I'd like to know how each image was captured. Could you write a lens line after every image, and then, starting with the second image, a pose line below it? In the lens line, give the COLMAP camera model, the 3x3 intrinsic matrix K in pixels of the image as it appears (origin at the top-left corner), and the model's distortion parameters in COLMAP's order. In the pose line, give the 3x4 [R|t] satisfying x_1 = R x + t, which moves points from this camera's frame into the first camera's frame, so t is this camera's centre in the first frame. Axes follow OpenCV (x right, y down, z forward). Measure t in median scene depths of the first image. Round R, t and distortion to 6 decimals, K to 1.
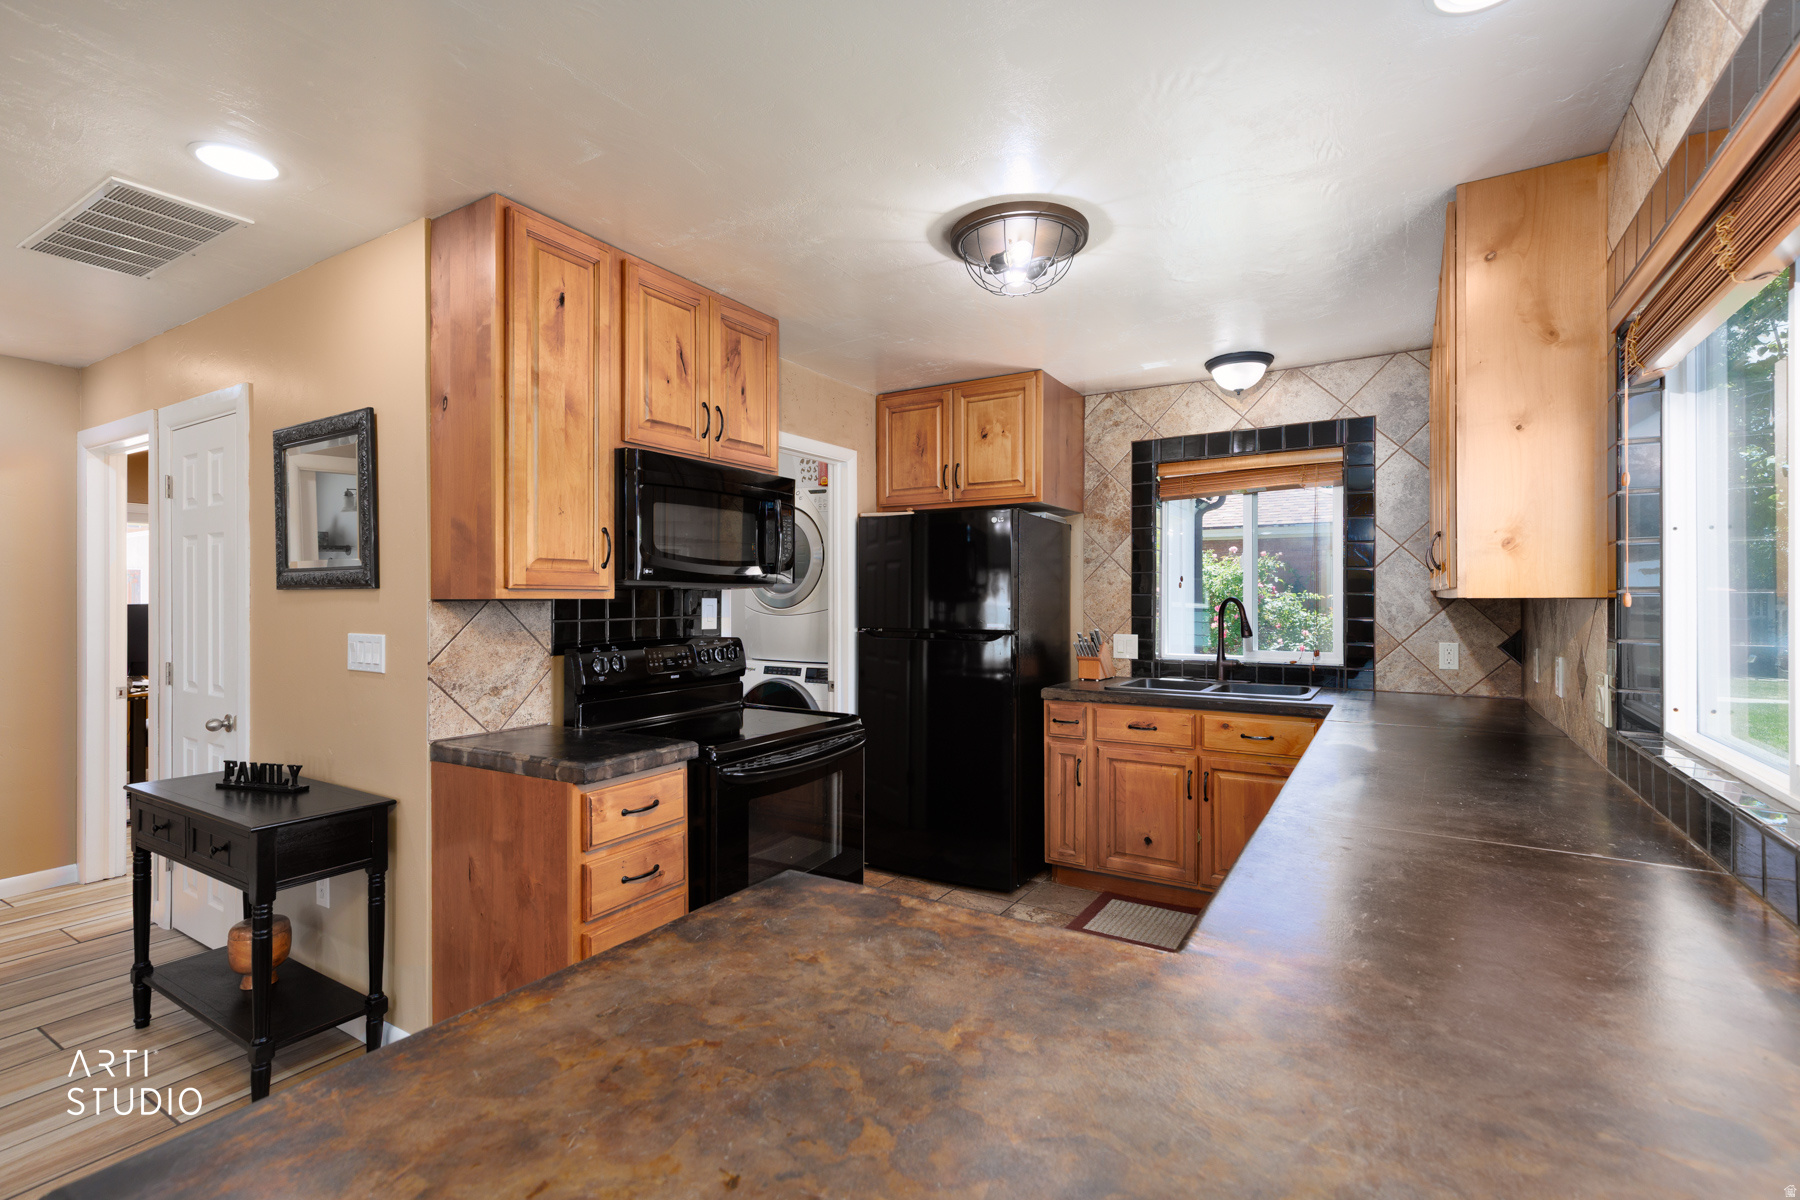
lens RADIAL K [[810.8, 0, 910.4], [0, 810.8, 592.1], [0, 0, 1]] dist [0.003727, 0.000470]
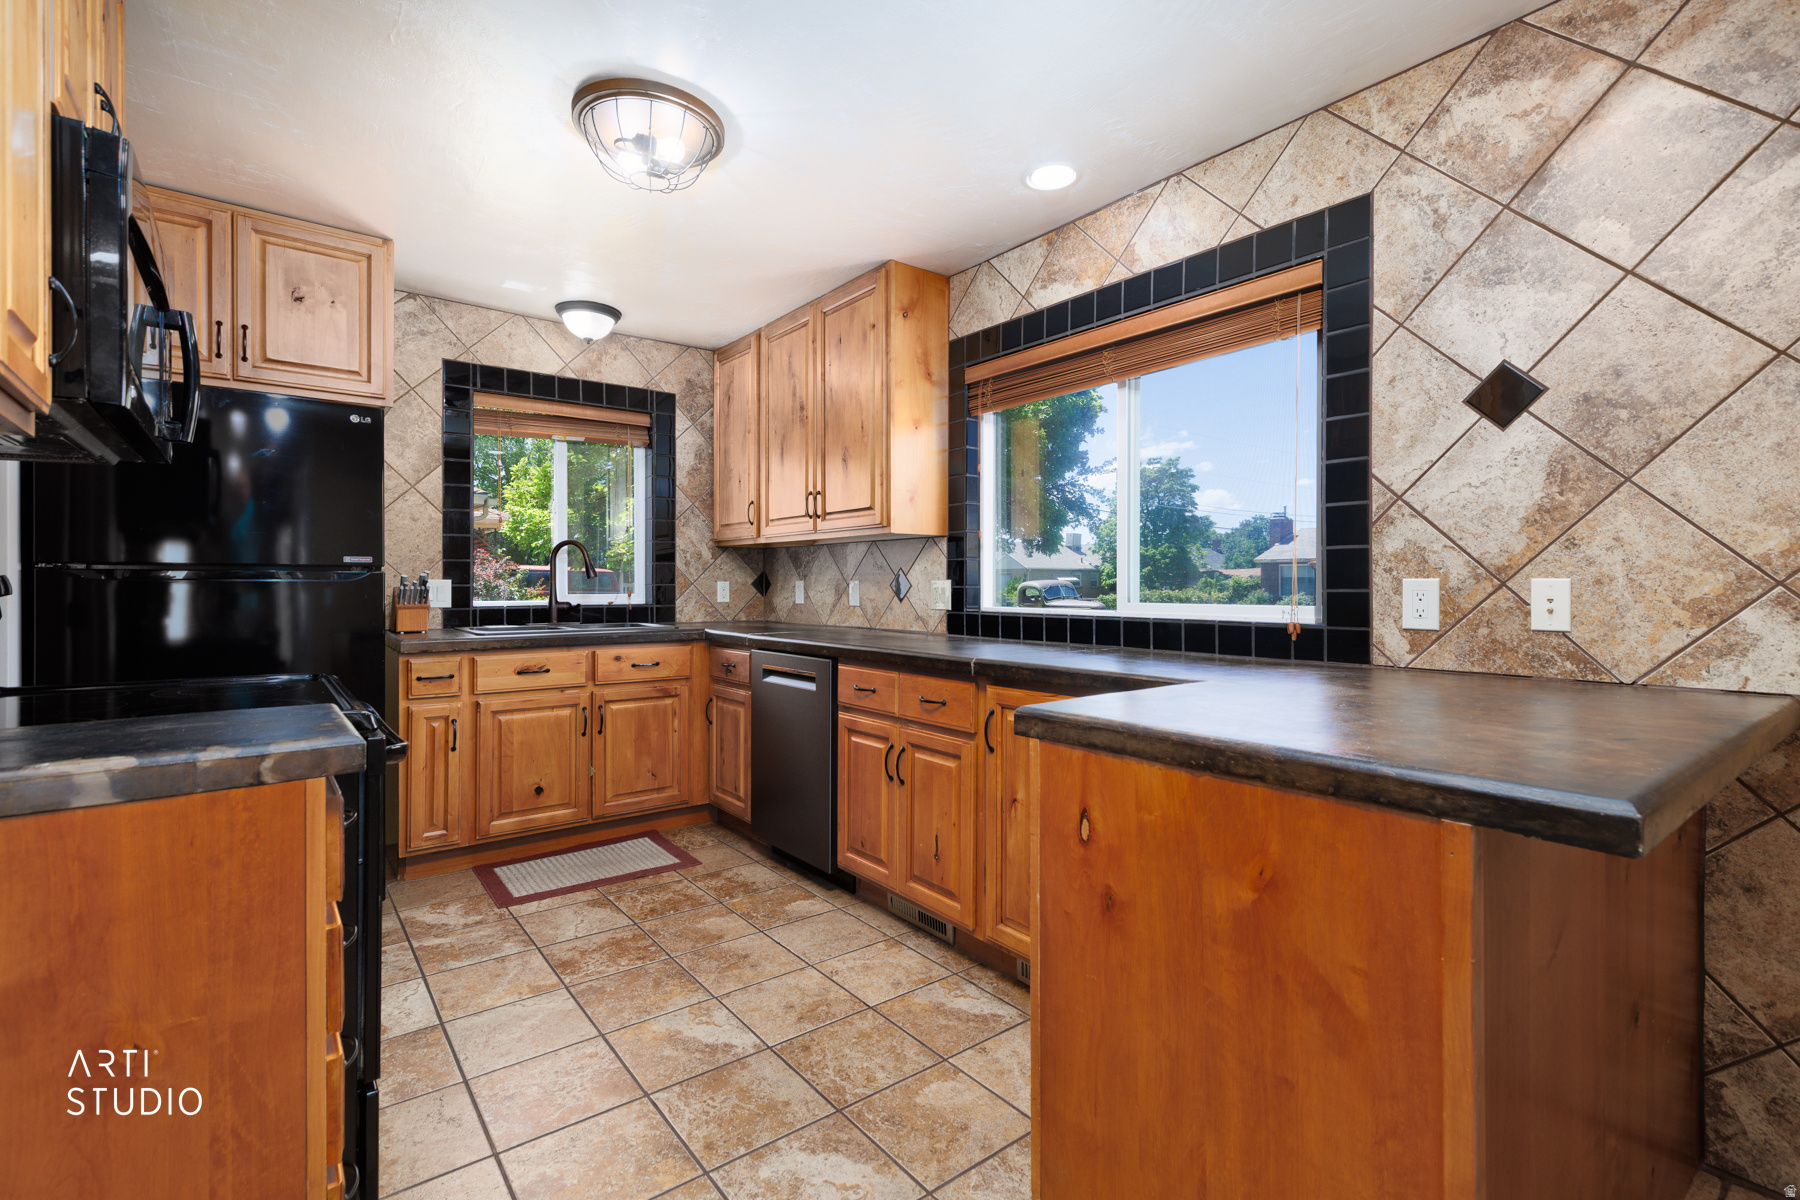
lens RADIAL K [[810.8, 0, 910.4], [0, 810.8, 592.1], [0, 0, 1]] dist [0.003727, 0.000470]
pose [[0.346510, -0.007230, 0.938018, -0.432662], [-0.008587, 0.999904, 0.010879, 0.059581], [-0.938007, -0.011825, 0.346415, 0.259955]]
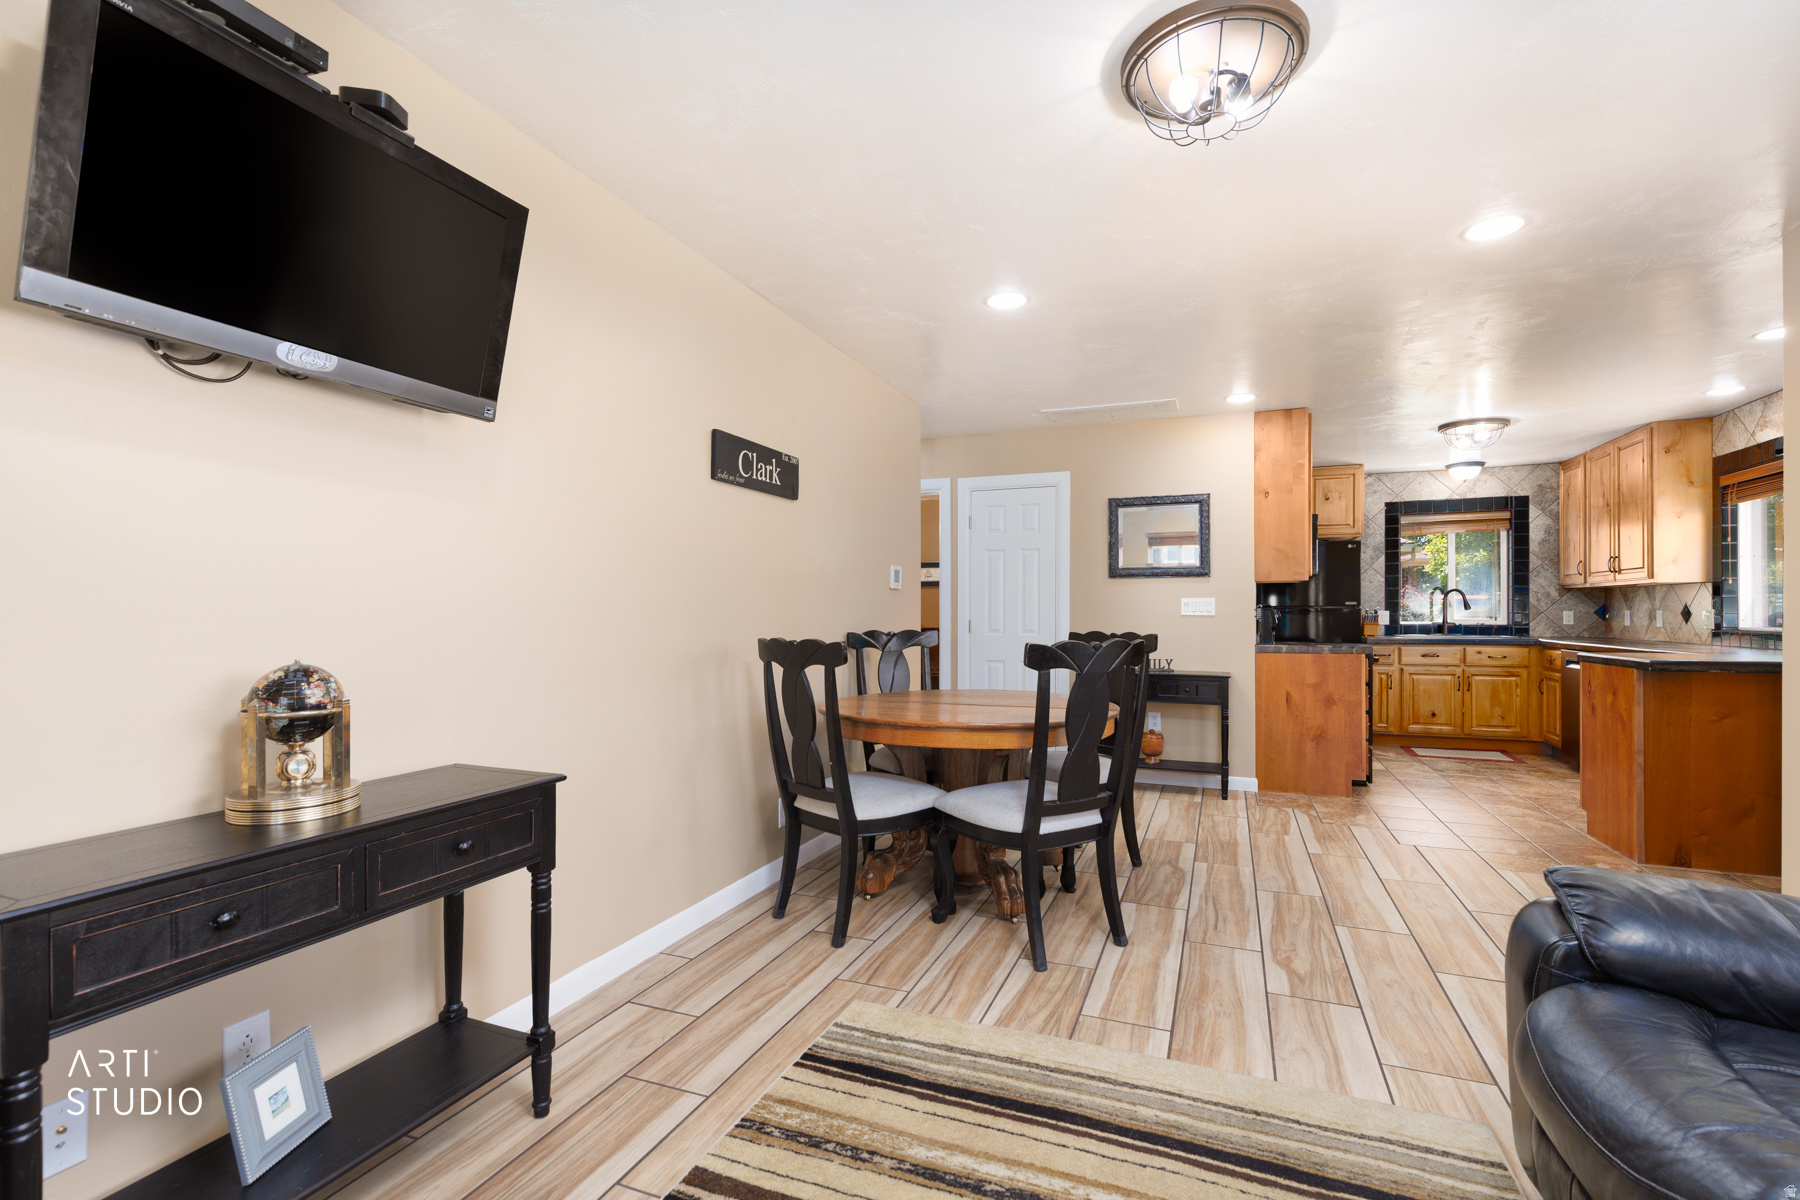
lens RADIAL K [[813.2, 0, 901.4], [0, 813.2, 605.1], [0, 0, 1]] dist [0.001865, 0.000569]
pose [[0.986029, 0.002238, 0.166559, -1.237156], [-0.001894, 0.999996, -0.002225, 0.052478], [-0.166564, 0.001878, 0.986029, -0.672455]]
